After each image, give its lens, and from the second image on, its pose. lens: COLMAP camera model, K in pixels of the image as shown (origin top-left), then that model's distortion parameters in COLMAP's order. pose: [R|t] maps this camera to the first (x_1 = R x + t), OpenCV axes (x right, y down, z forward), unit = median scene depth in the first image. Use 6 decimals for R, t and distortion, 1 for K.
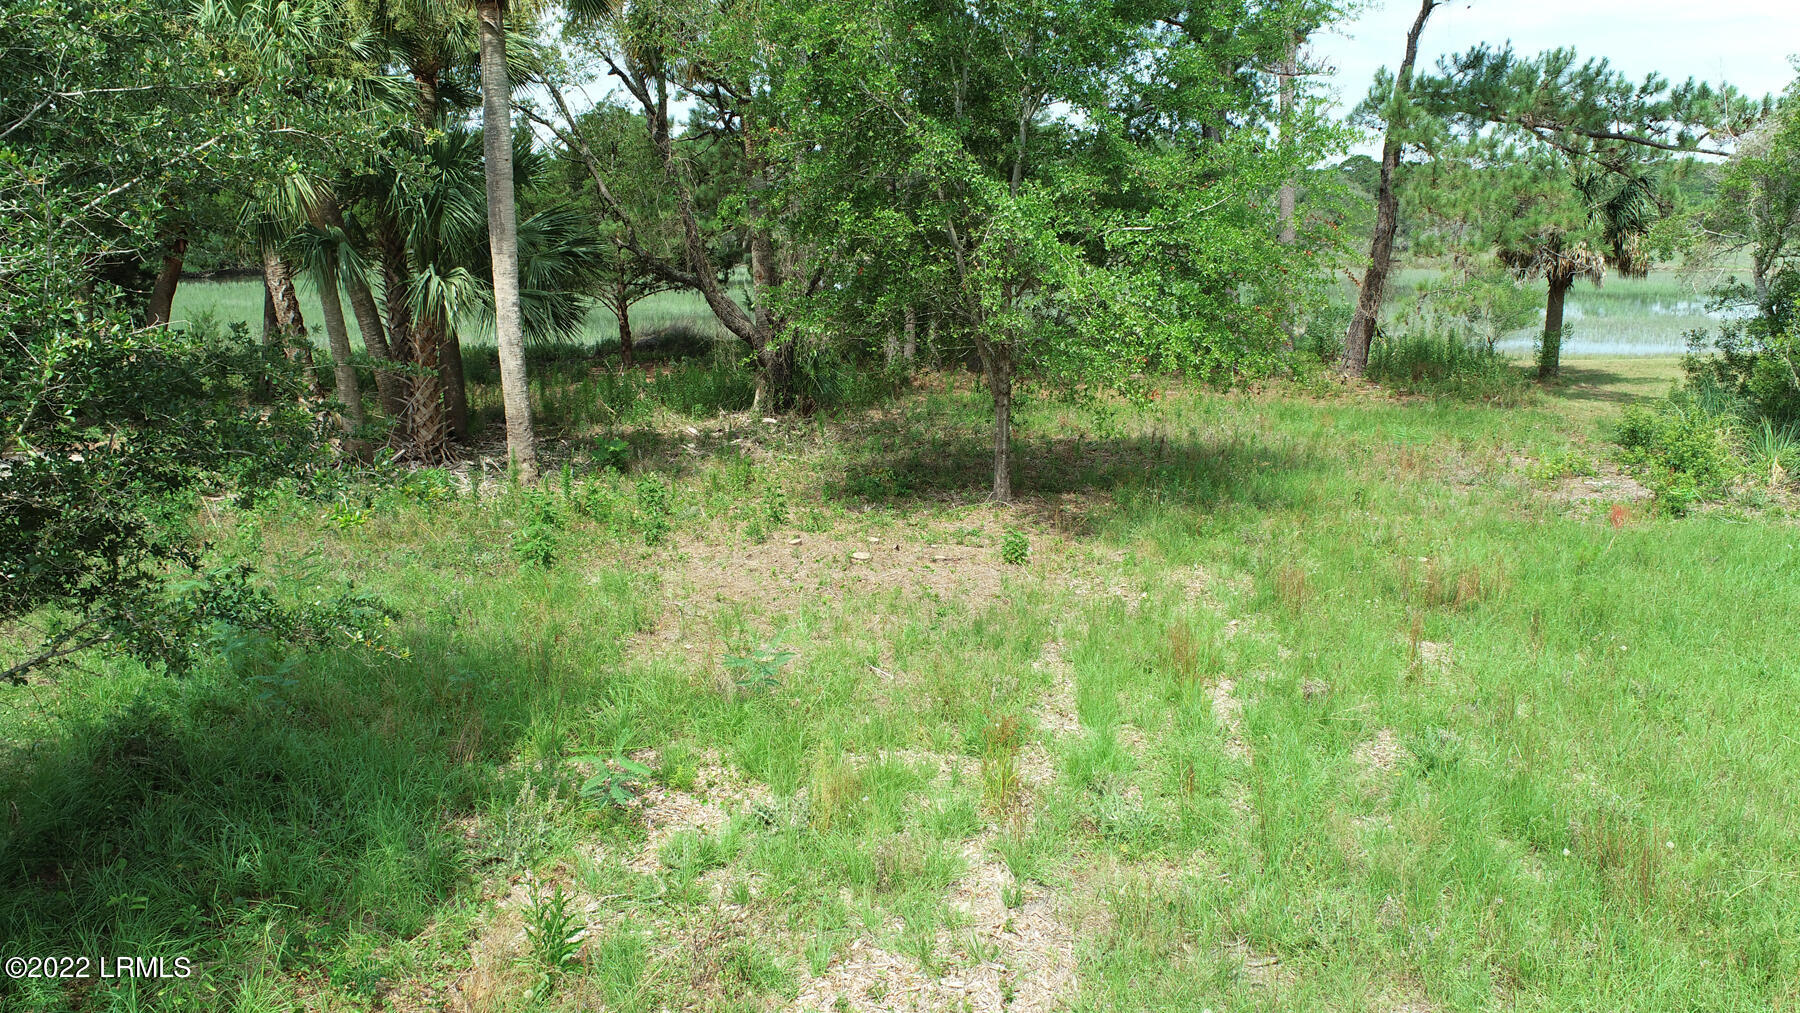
lens RADIAL K [[1213.0, 0, 891.4], [0, 1213.0, 501.3], [0, 0, 1]] dist [-0.015452, 0.007384]
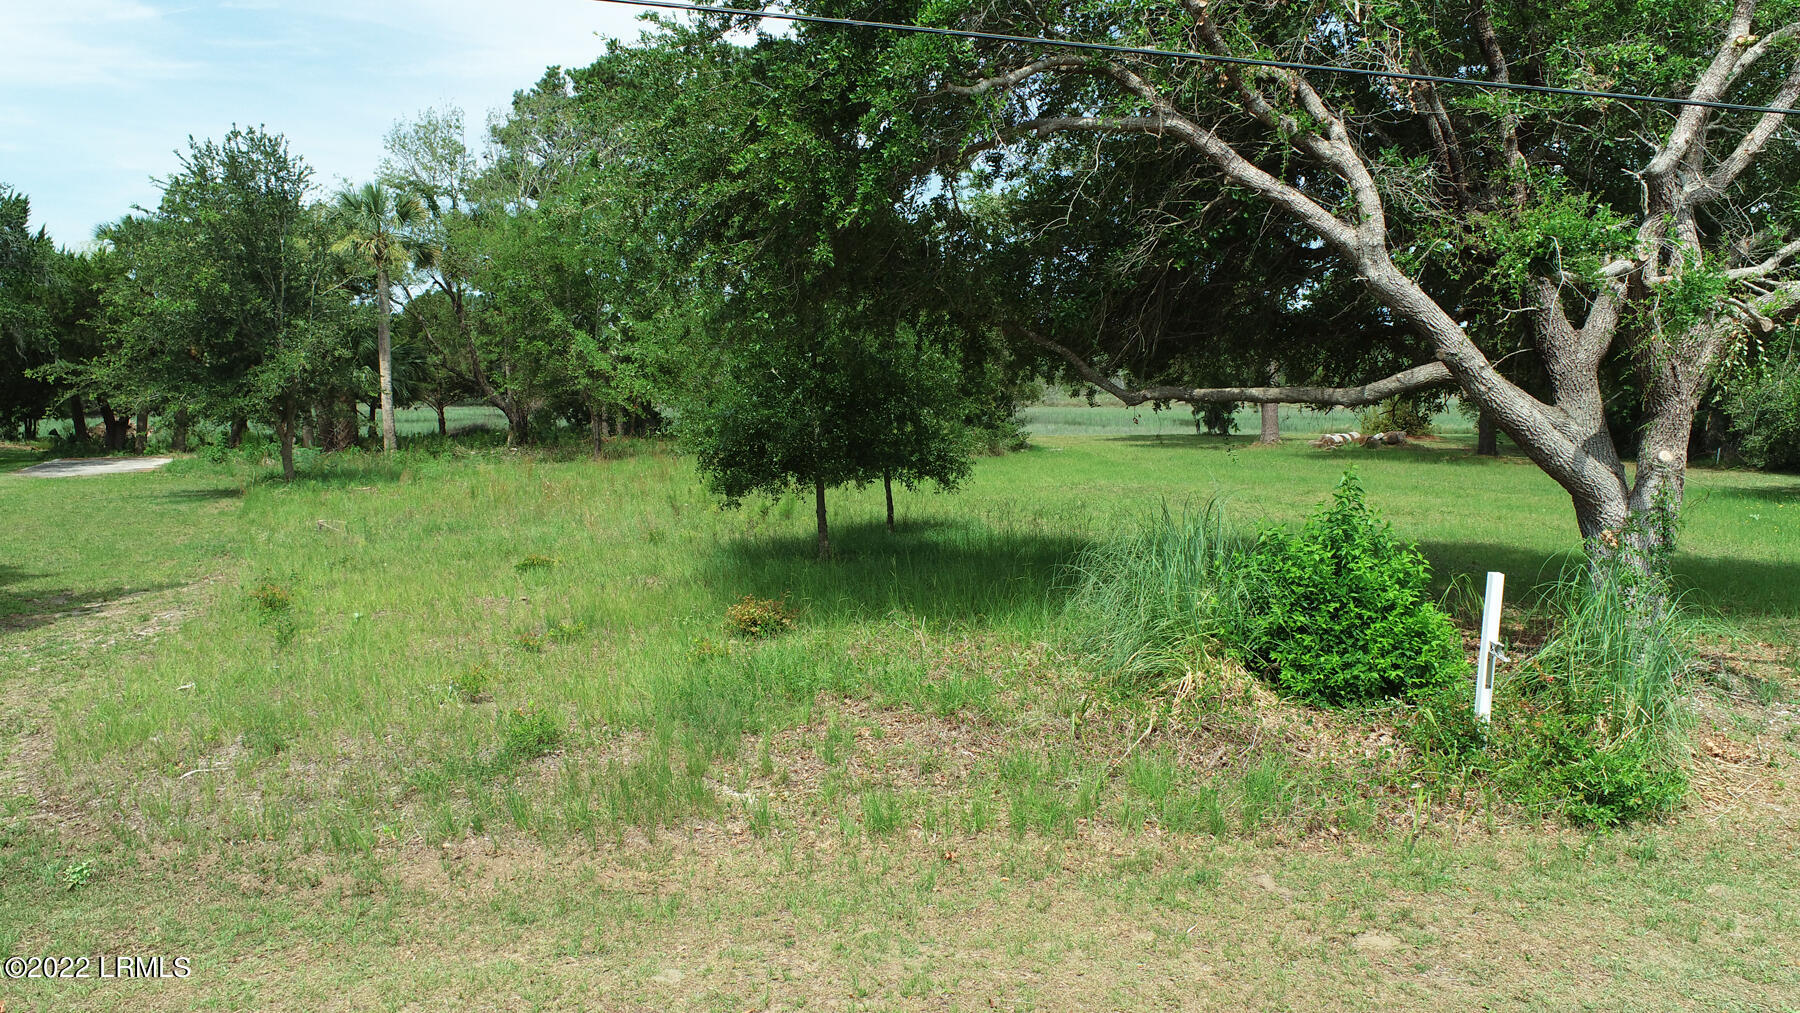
lens RADIAL K [[1213.0, 0, 900.8], [0, 1213.0, 508.3], [0, 0, 1]] dist [-0.015452, 0.007384]
pose [[0.990073, -0.011672, 0.140068, 0.365666], [0.028969, 0.992096, -0.122095, 0.425115], [-0.137536, 0.124941, 0.982585, -1.517485]]
